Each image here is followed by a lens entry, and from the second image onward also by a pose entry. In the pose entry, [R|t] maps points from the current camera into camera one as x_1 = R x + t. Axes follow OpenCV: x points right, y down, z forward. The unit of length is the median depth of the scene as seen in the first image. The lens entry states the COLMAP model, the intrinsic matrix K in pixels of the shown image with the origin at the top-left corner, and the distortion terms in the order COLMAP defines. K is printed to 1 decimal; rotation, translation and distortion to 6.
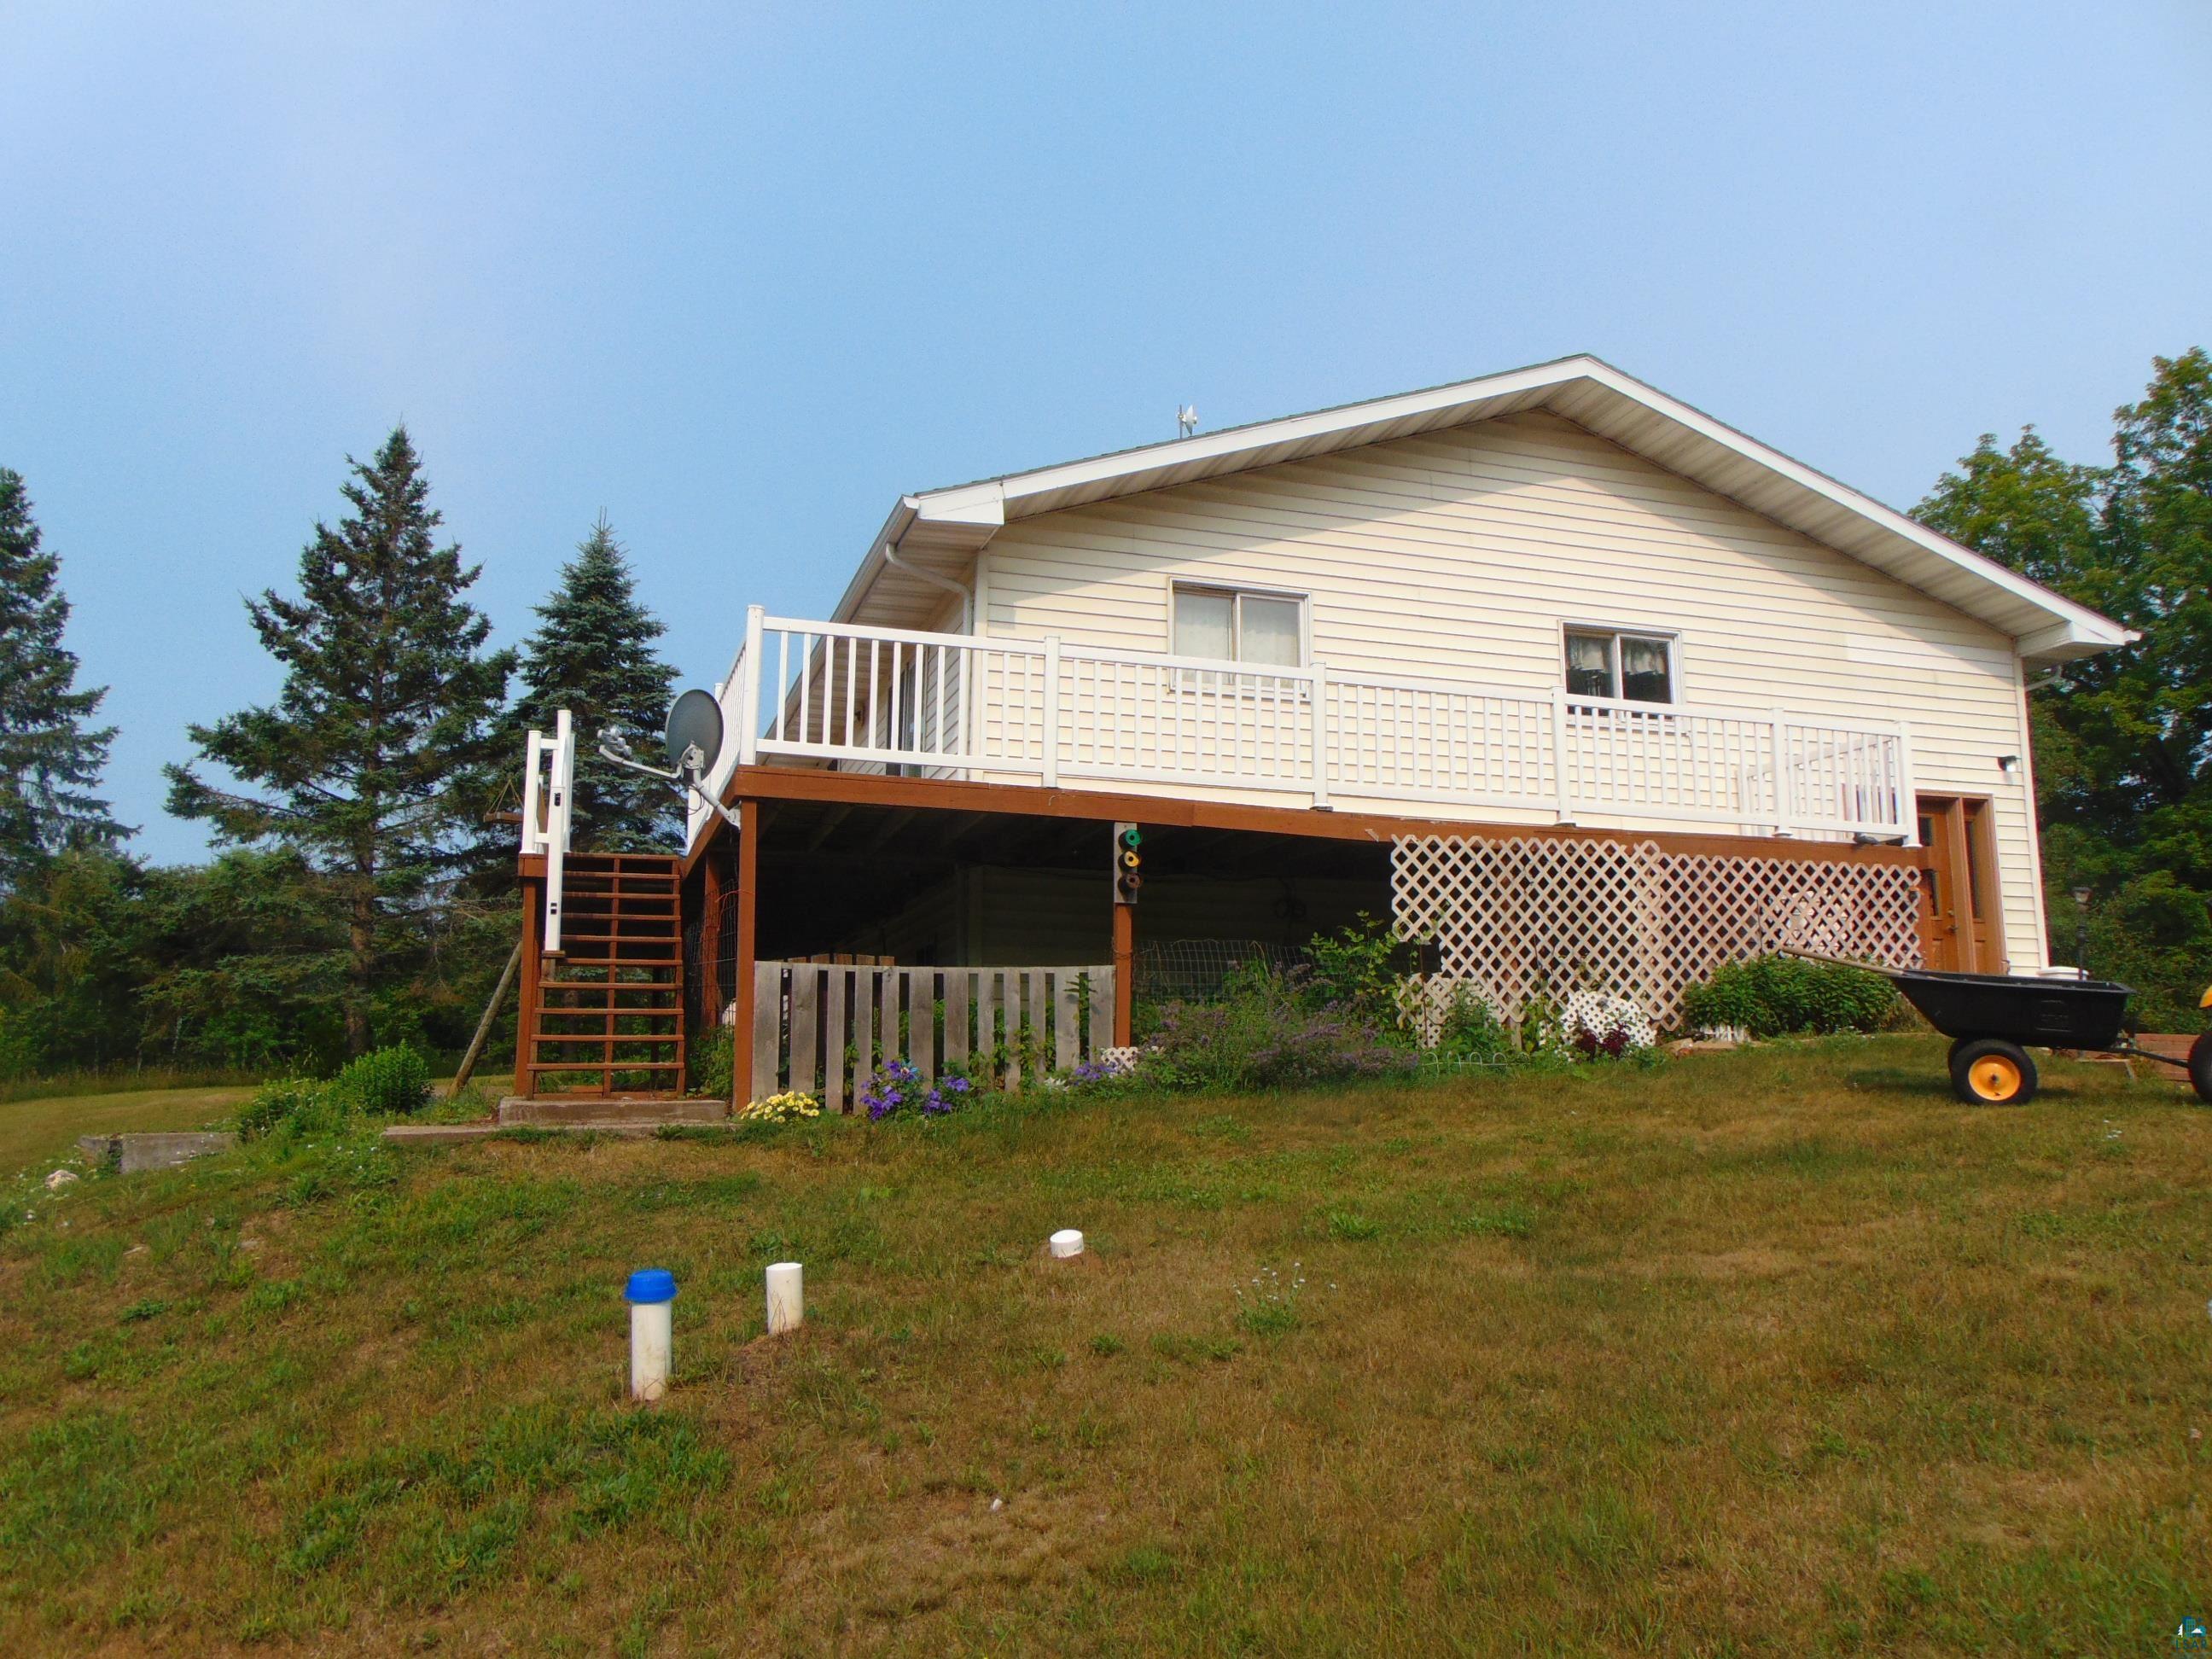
lens RADIAL K [[1638.3, 0, 1101.5], [0, 1638.3, 827.6], [0, 0, 1]] dist [0.005429, 0.017214]
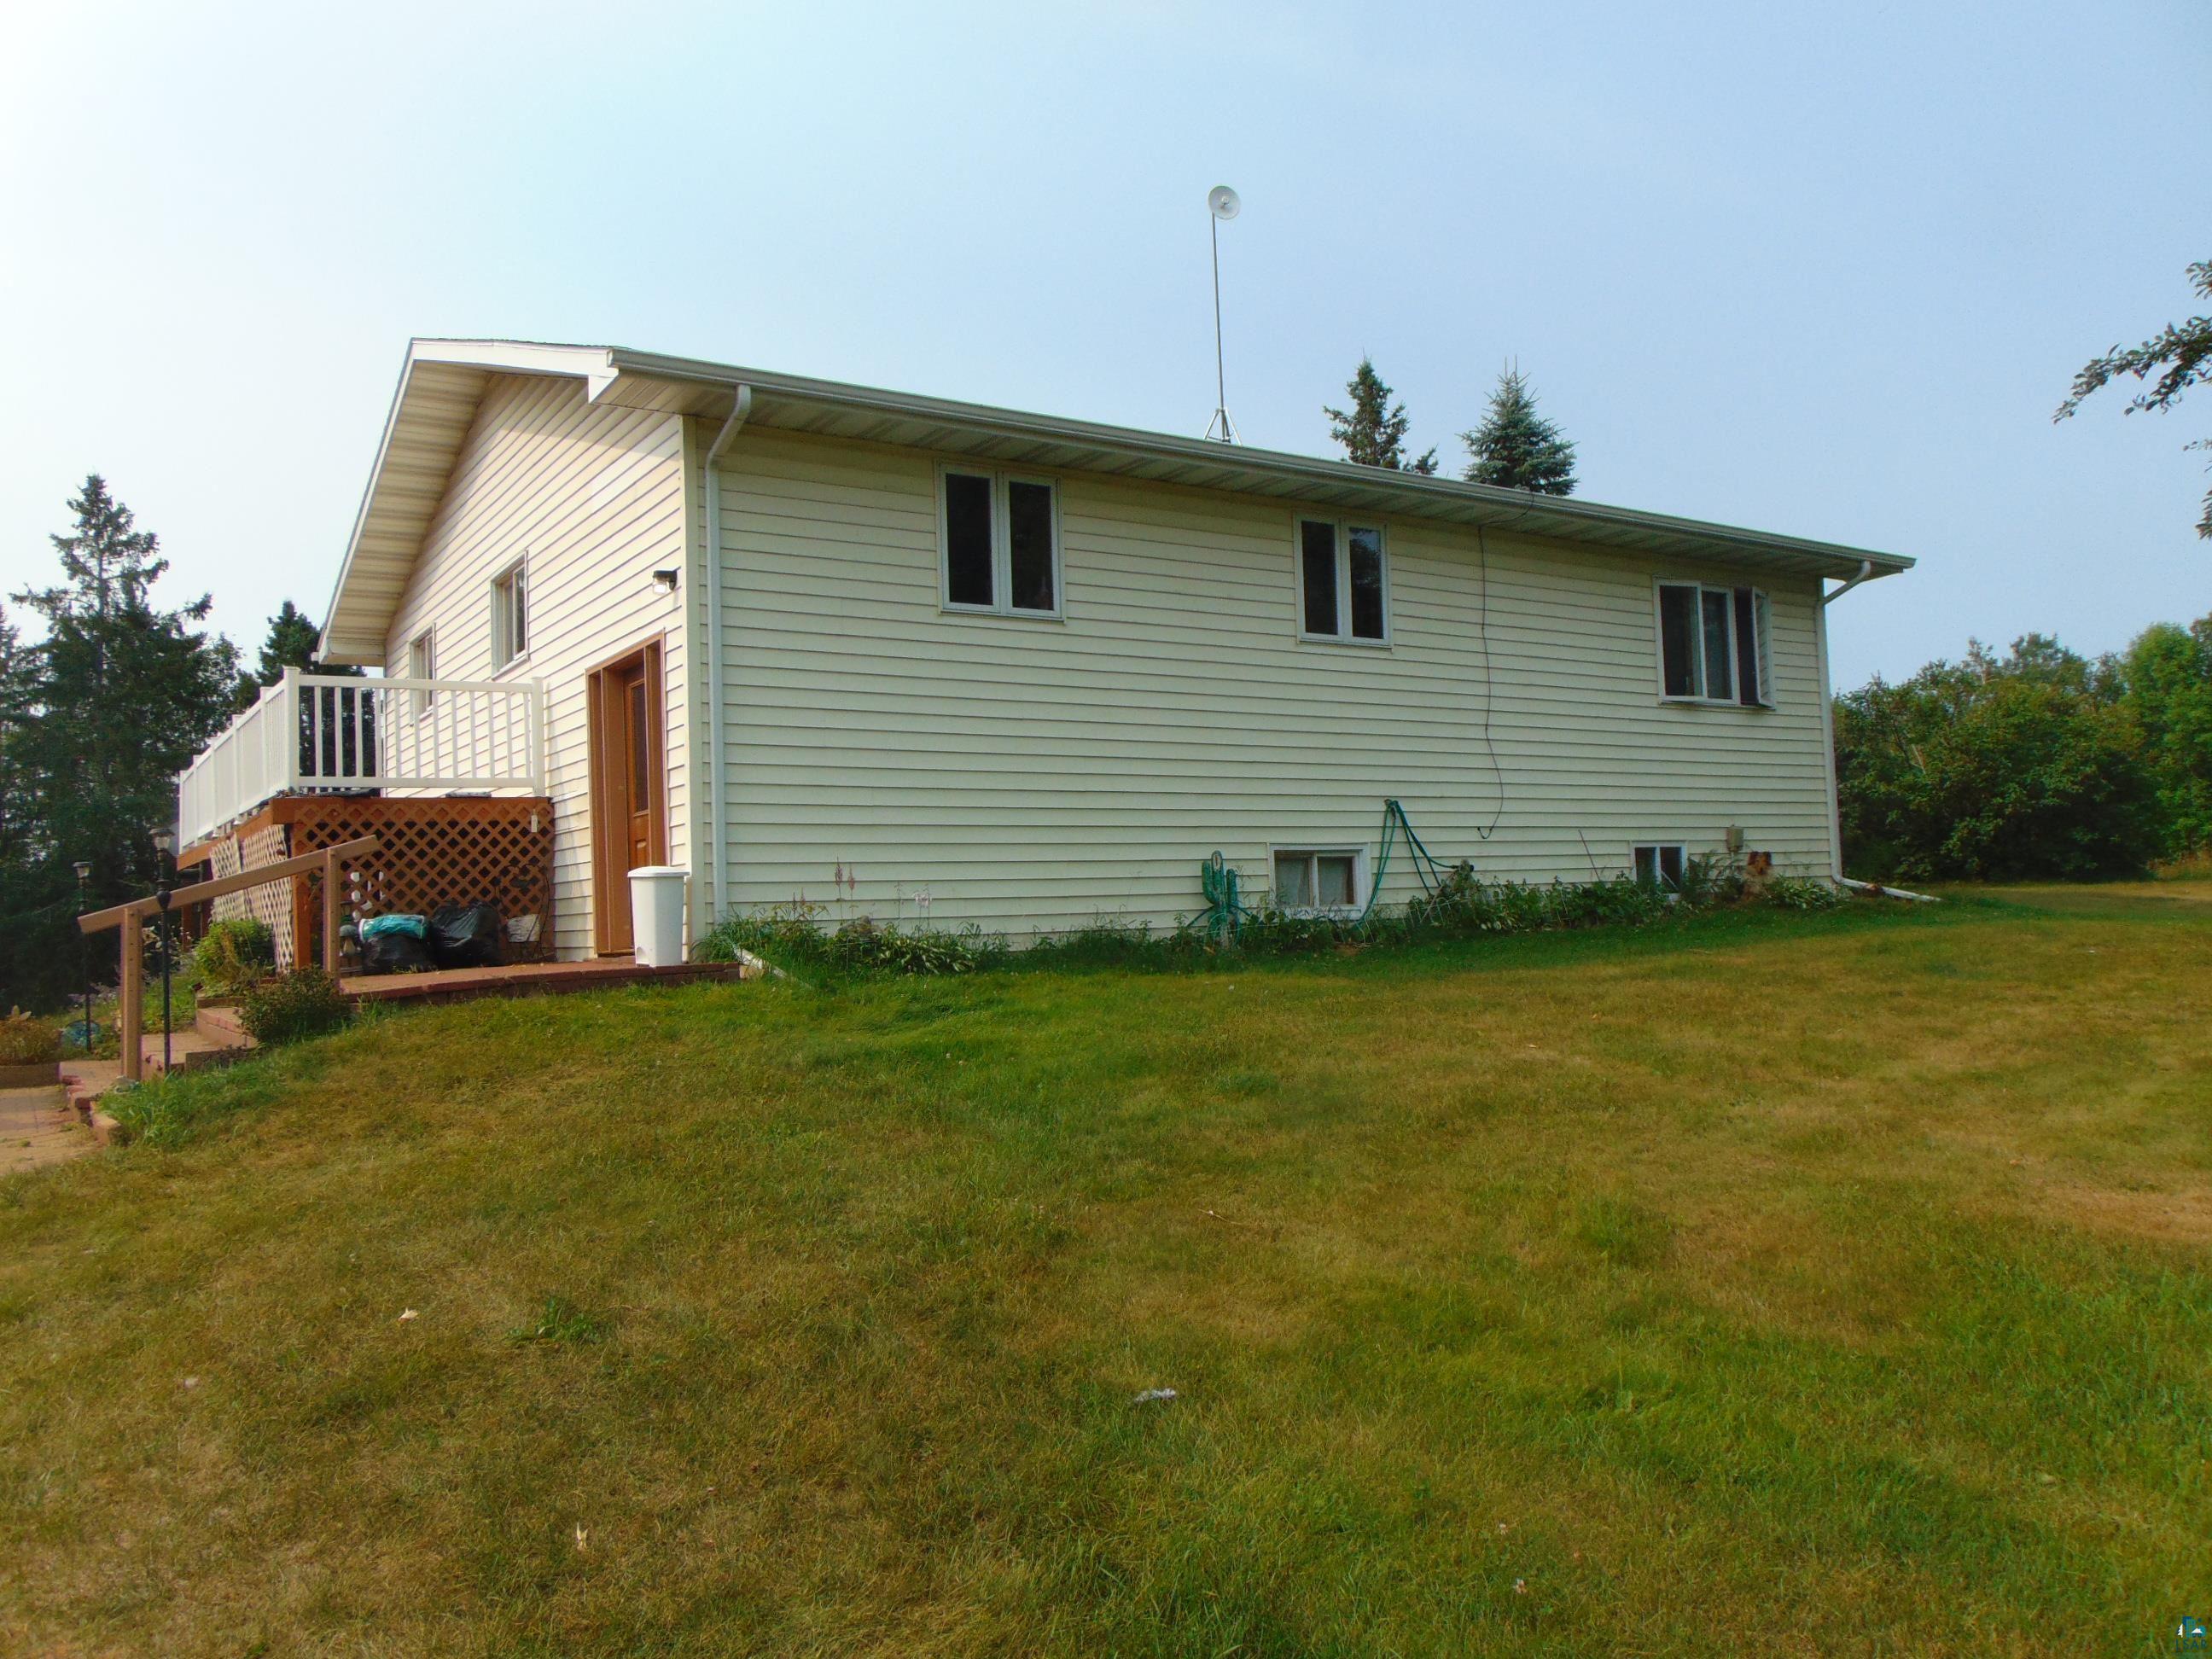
lens RADIAL K [[1638.3, 0, 1104.1], [0, 1638.3, 848.1], [0, 0, 1]] dist [0.005429, 0.017214]
pose [[0.267100, -0.055927, -0.962044, 1.397187], [0.199084, 0.979981, -0.001697, 0.124293], [0.942880, -0.191074, 0.272887, 1.049230]]
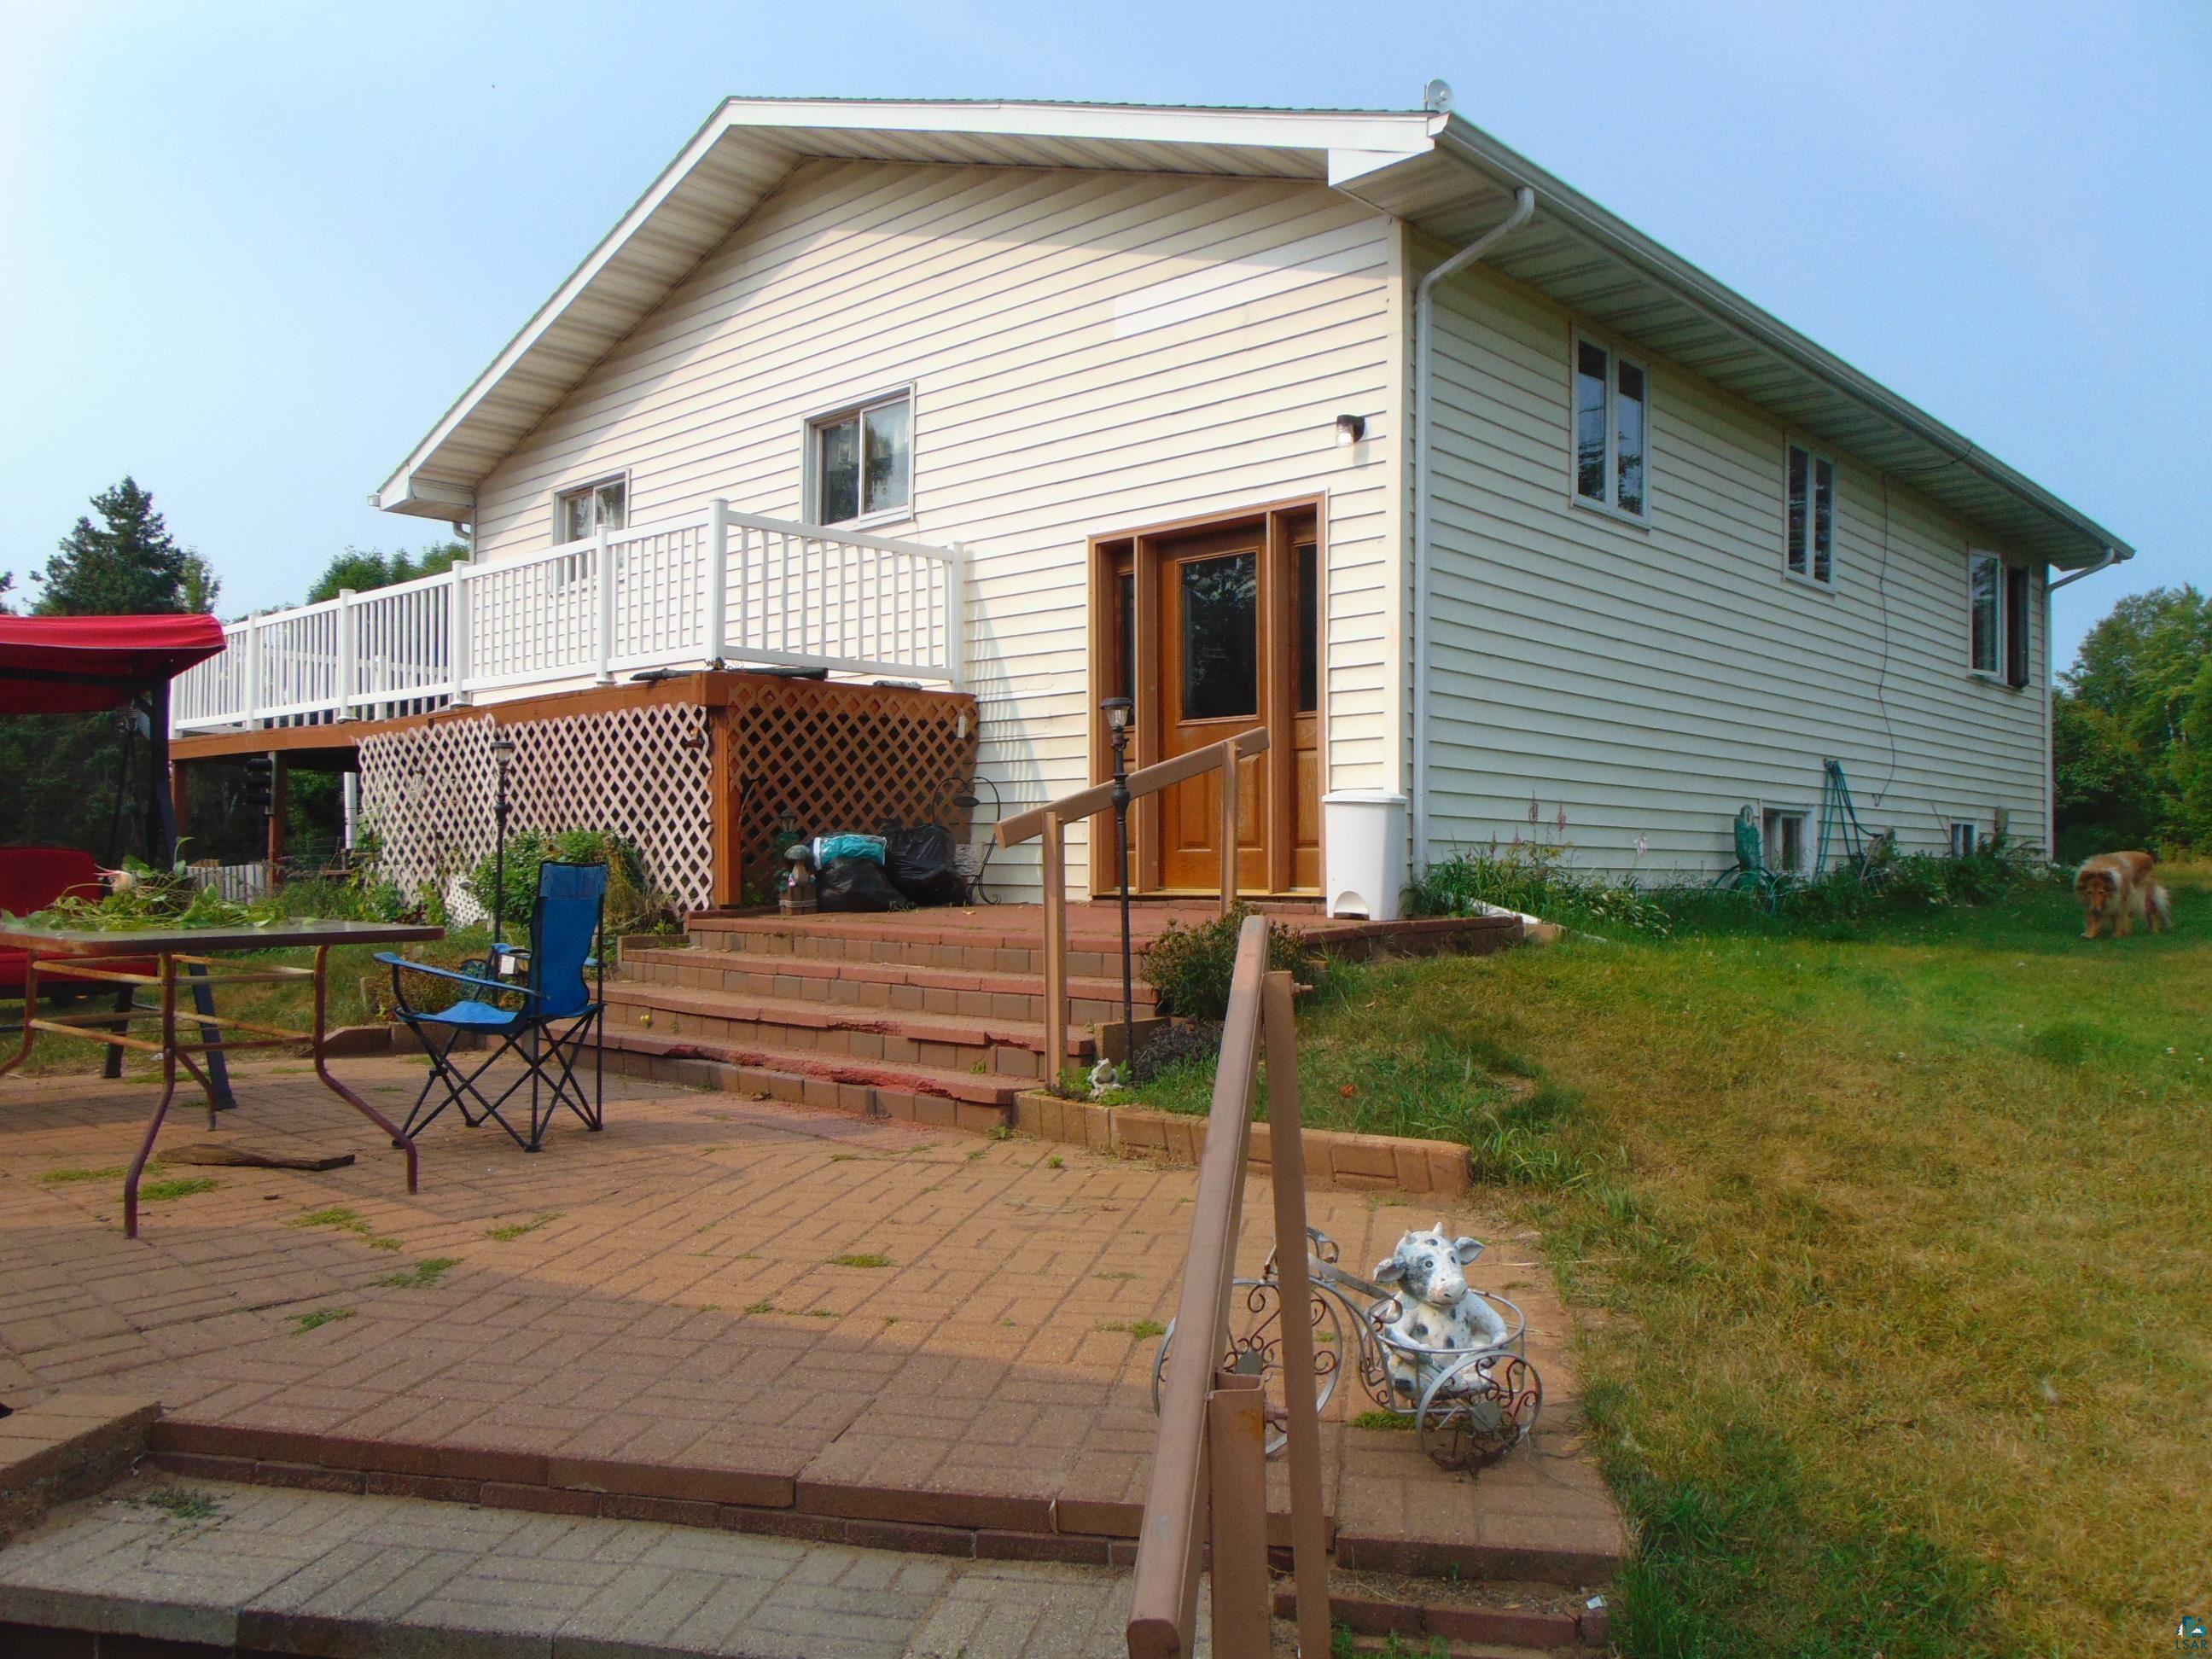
lens RADIAL K [[1638.3, 0, 1112.9], [0, 1638.3, 828.3], [0, 0, 1]] dist [0.005429, 0.017214]
pose [[0.490285, -0.021010, -0.871309, 1.088814], [0.141556, 0.988355, 0.055821, 0.057972], [0.859990, -0.150707, 0.487550, 0.691914]]
